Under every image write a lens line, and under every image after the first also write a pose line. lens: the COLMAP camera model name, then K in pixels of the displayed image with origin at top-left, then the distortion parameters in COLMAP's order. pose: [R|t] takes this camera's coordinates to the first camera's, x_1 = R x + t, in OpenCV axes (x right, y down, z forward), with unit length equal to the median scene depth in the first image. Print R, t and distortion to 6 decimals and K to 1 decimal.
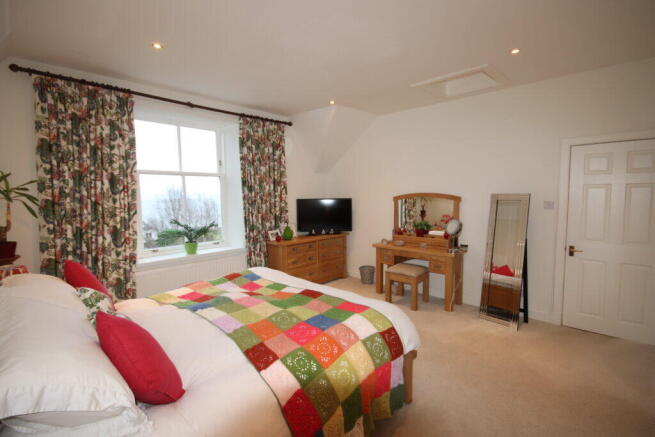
lens RADIAL K [[301.1, 0, 328.5], [0, 301.1, 217.0], [0, 0, 1]] dist [0.002118, -0.000651]
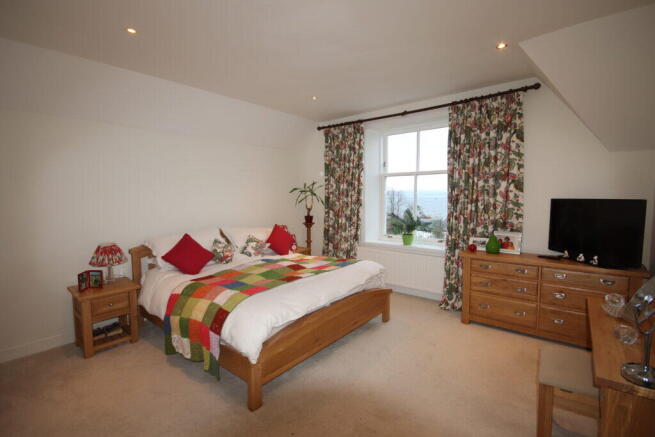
lens RADIAL K [[301.1, 0, 328.9], [0, 301.1, 219.8], [0, 0, 1]] dist [0.002118, -0.000651]
pose [[0.074809, 0.091491, -0.992992, 0.624599], [-0.069591, 0.993834, 0.086325, -0.046837], [0.994767, 0.062645, 0.080715, 0.595012]]
